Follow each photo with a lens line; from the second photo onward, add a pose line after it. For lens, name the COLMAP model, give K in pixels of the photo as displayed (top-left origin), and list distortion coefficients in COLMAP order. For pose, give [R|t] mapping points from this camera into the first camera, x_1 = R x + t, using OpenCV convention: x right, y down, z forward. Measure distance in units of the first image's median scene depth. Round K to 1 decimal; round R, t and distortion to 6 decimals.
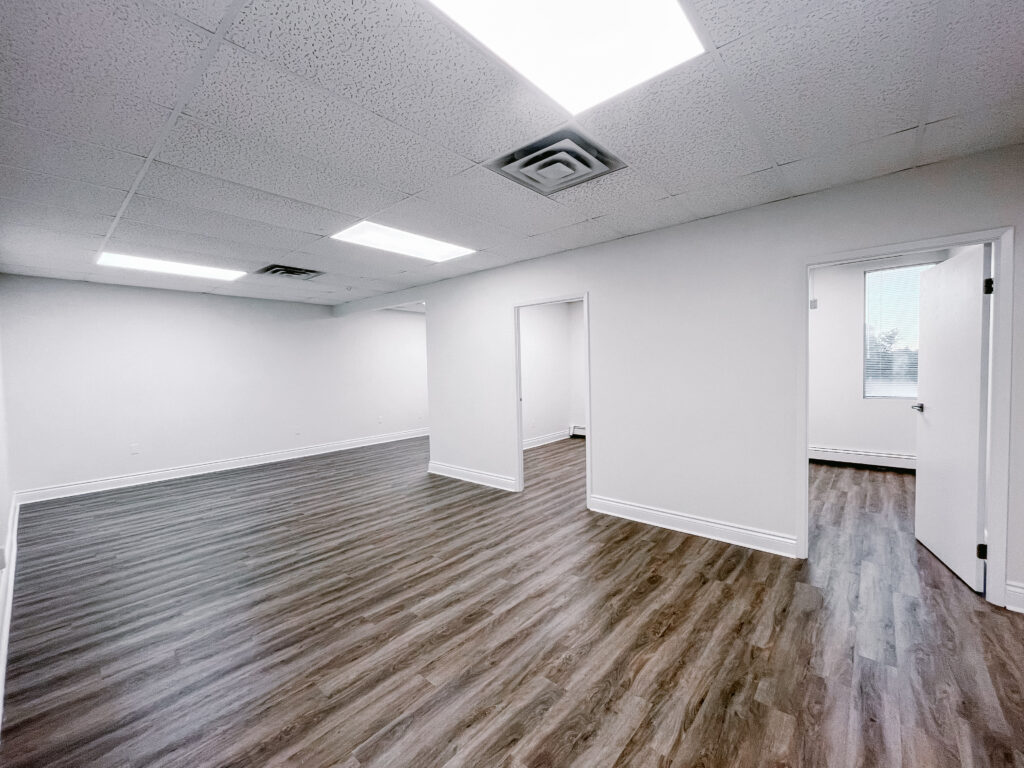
lens RADIAL K [[412.5, 0, 530.1], [0, 412.5, 383.8], [0, 0, 1]] dist [0.013891, 0.000090]
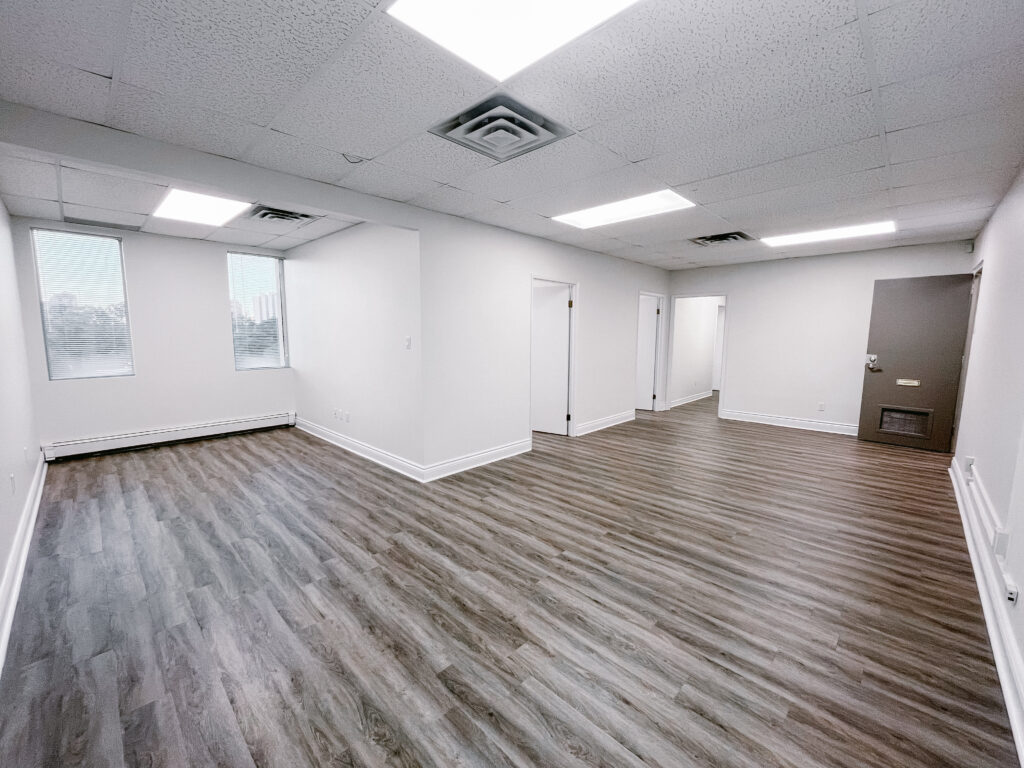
lens RADIAL K [[416.2, 0, 512.0], [0, 416.2, 384.0], [0, 0, 1]] dist [-0.001653, -0.000352]
pose [[0.067281, -0.091234, 0.993554, -1.282726], [0.038188, 0.995316, 0.088810, -0.002637], [-0.997003, 0.031967, 0.070450, 1.152683]]
